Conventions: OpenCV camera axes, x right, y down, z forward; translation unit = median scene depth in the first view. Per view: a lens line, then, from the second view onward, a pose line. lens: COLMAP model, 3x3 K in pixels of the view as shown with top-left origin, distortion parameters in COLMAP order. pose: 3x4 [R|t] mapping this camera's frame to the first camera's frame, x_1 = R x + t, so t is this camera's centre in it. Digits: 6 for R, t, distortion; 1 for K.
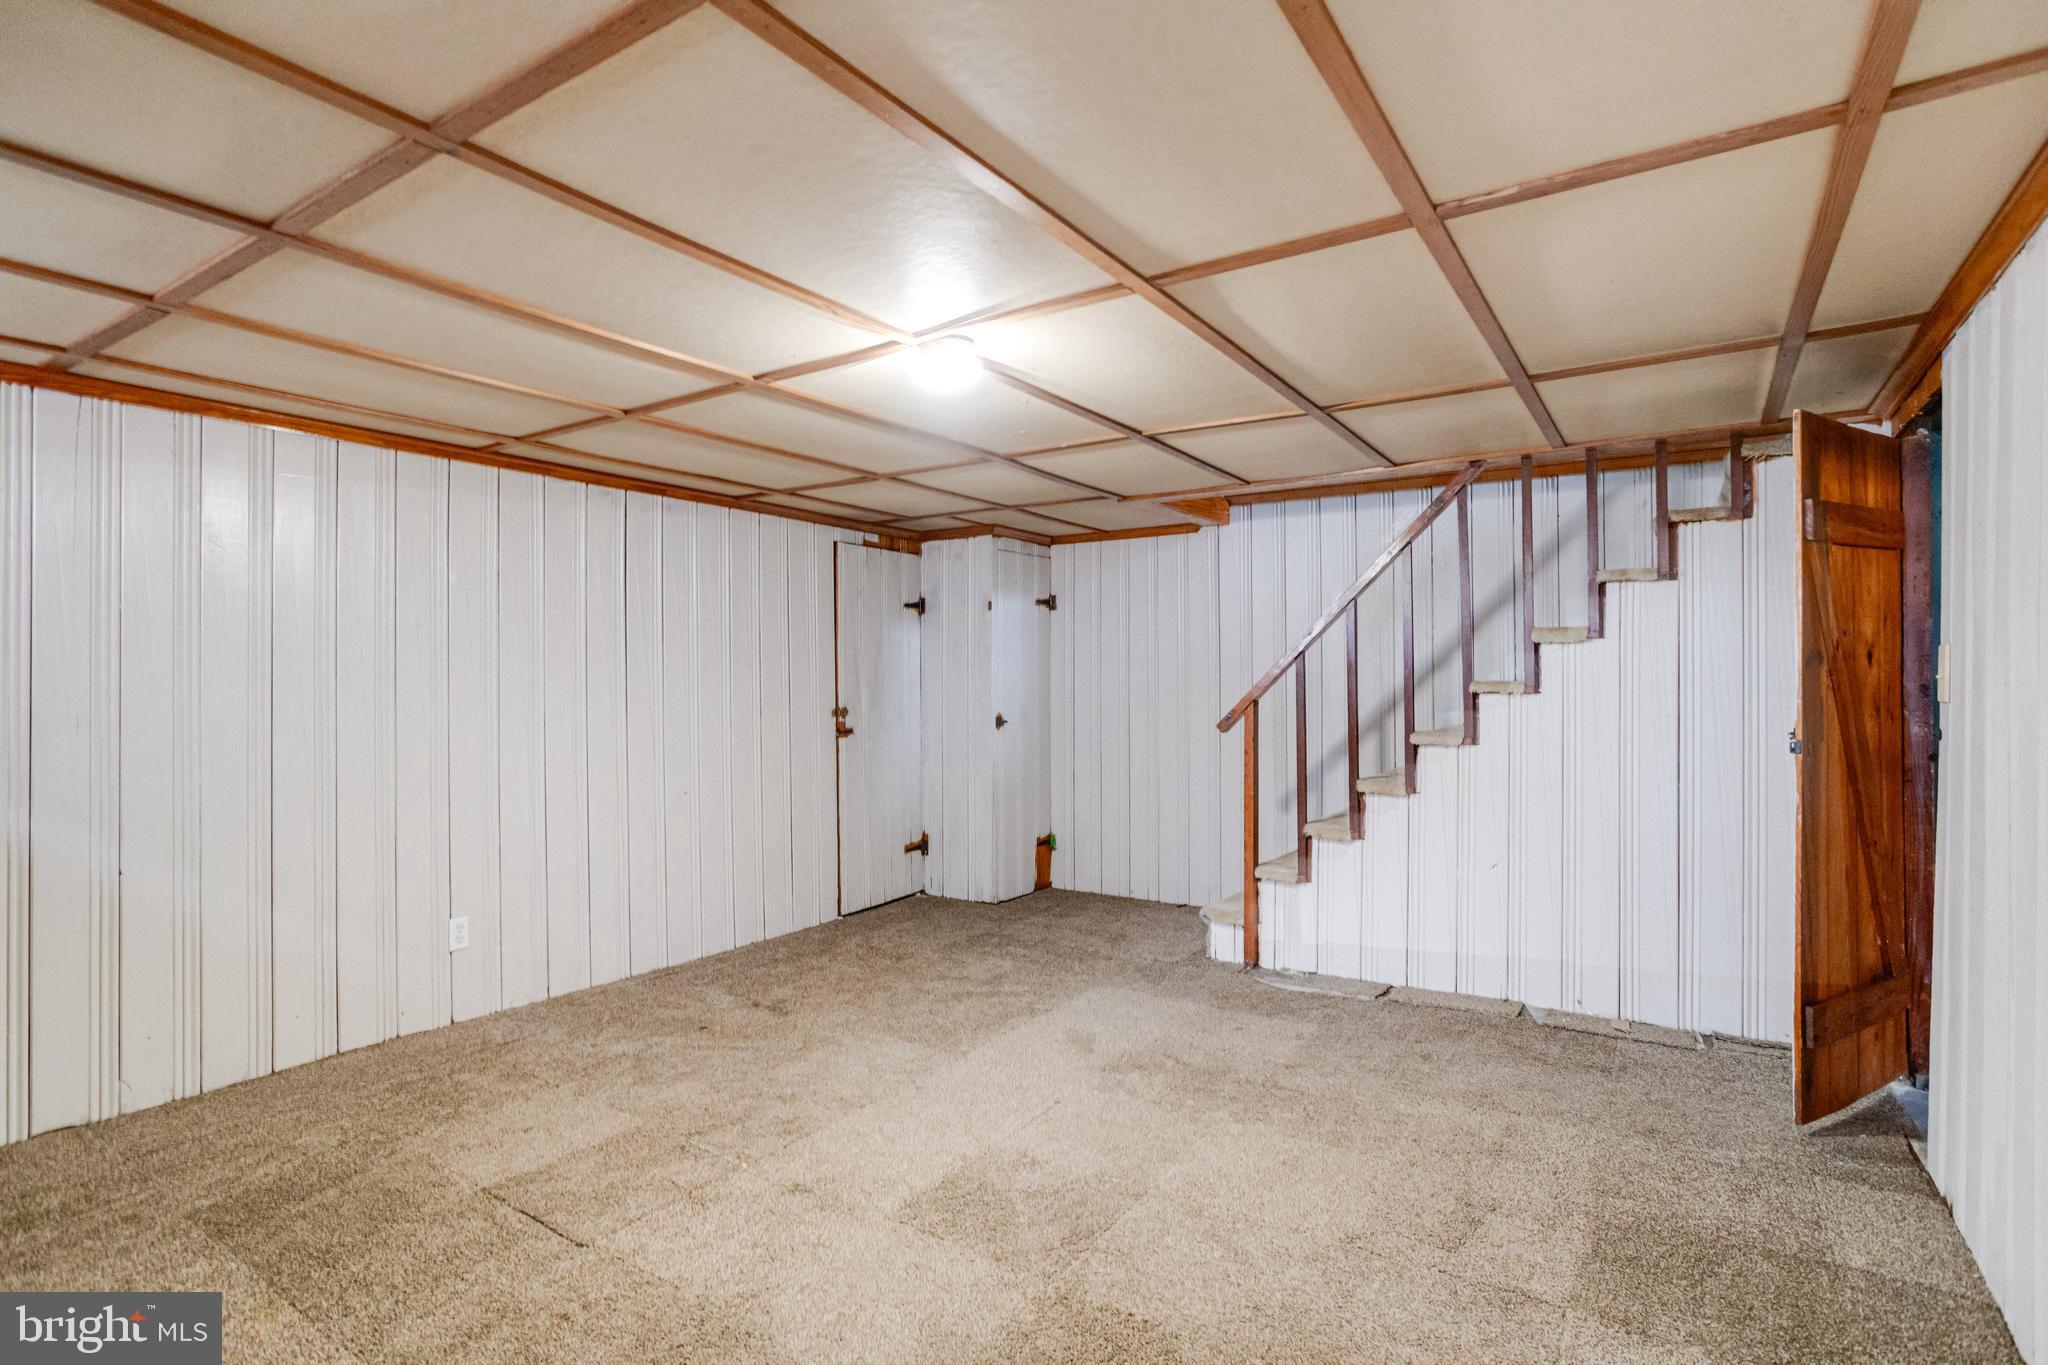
lens RADIAL K [[996.4, 0, 1007.4], [0, 996.4, 680.1], [0, 0, 1]] dist [-0.011234, 0.005092]
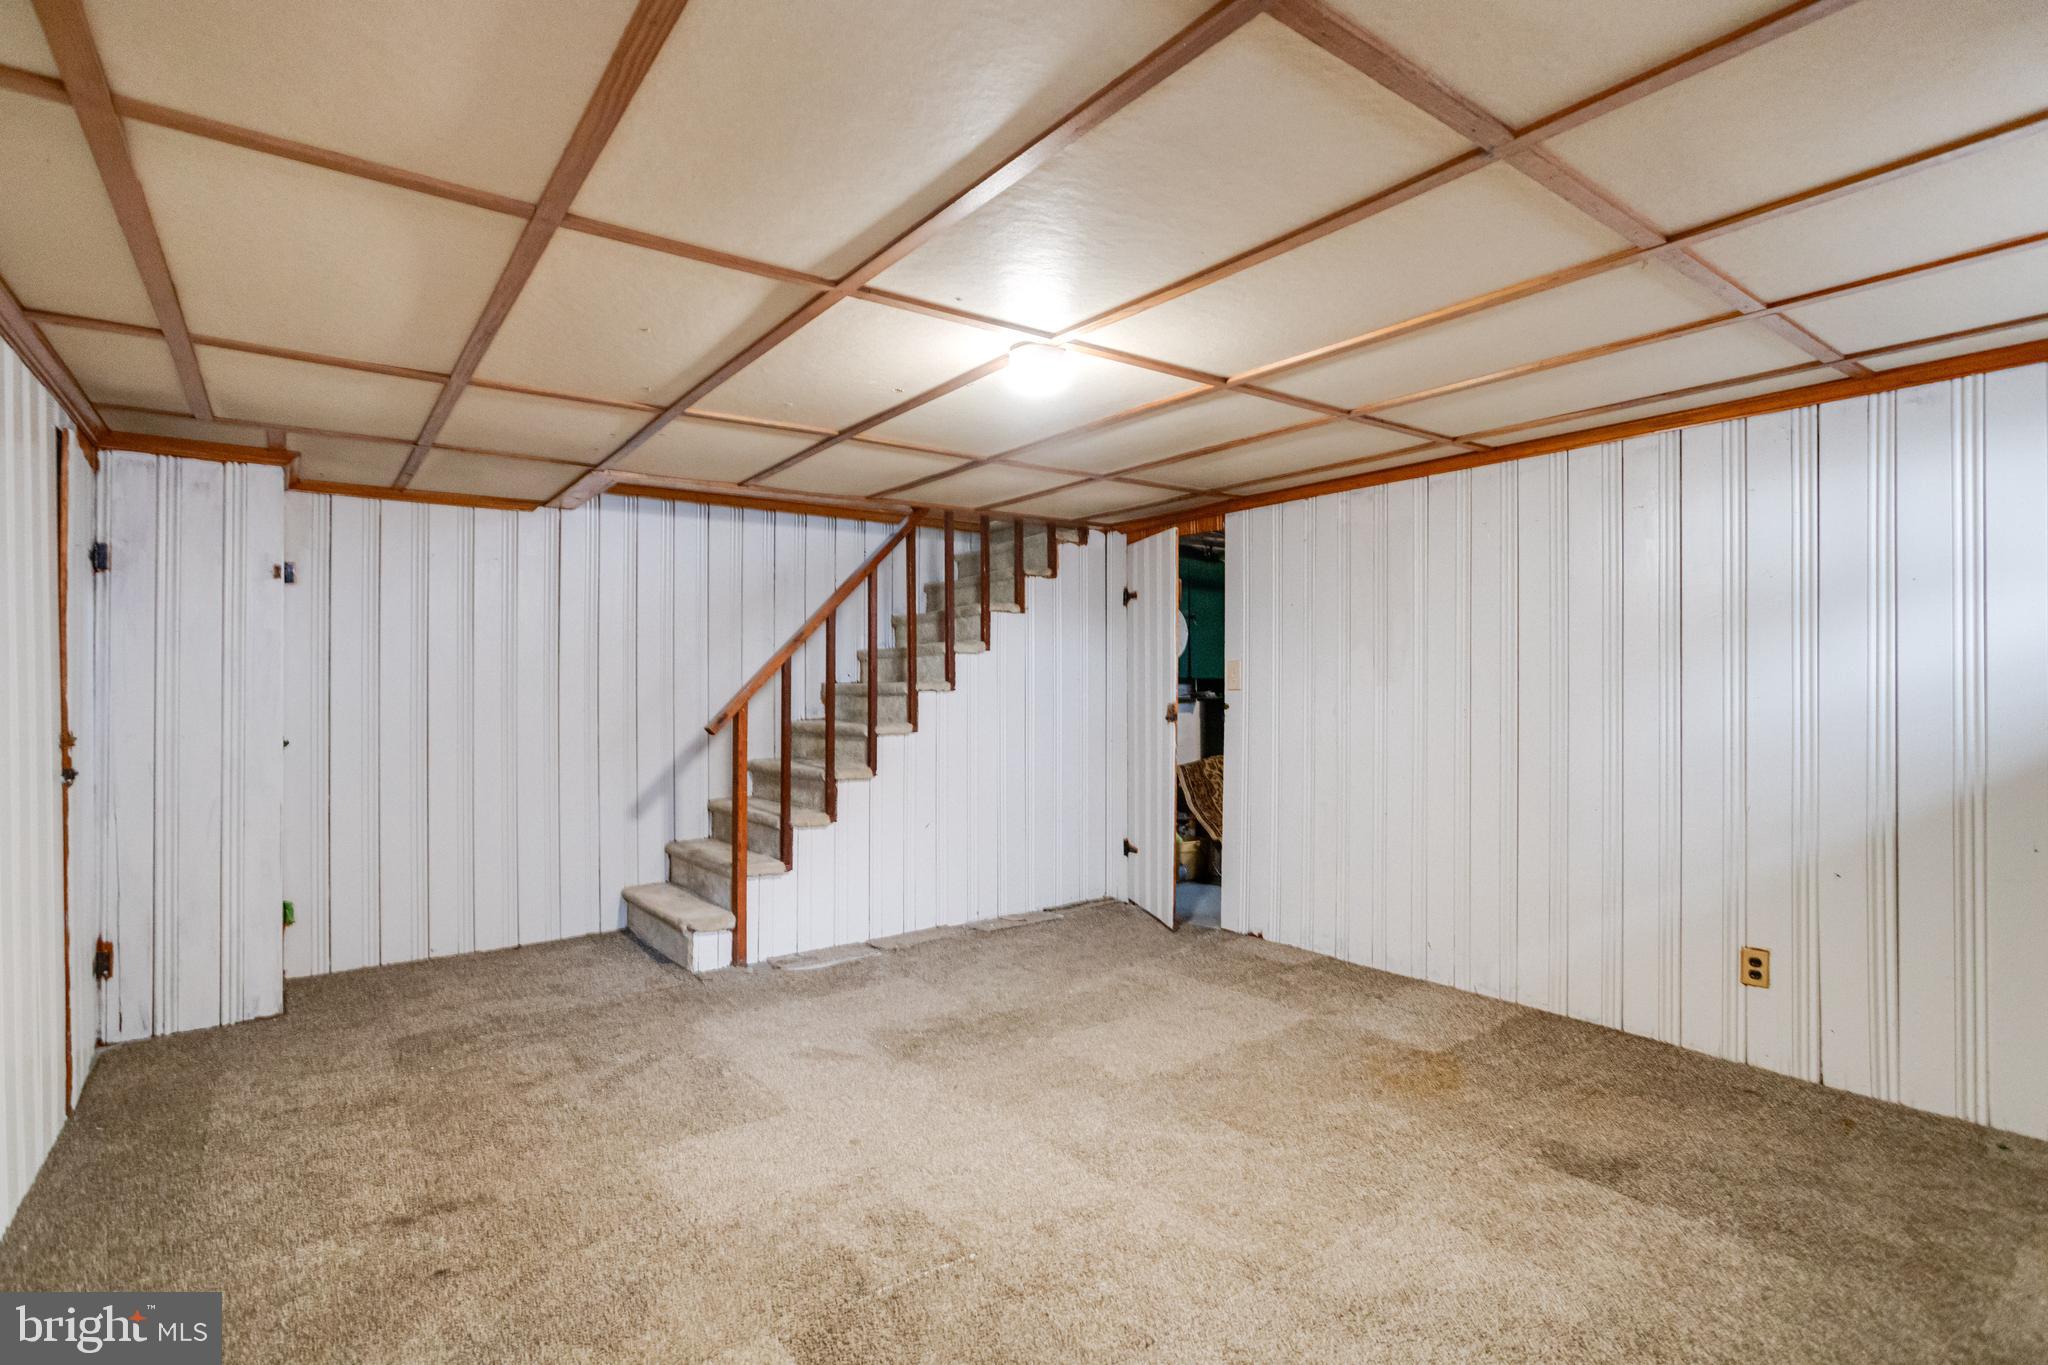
lens RADIAL K [[996.4, 0, 1006.1], [0, 996.4, 678.2], [0, 0, 1]] dist [-0.011234, 0.005092]
pose [[0.348233, 0.006074, 0.937388, -0.655484], [0.002701, 0.999968, -0.007483, 0.006025], [-0.937404, 0.005138, 0.348205, 0.430347]]
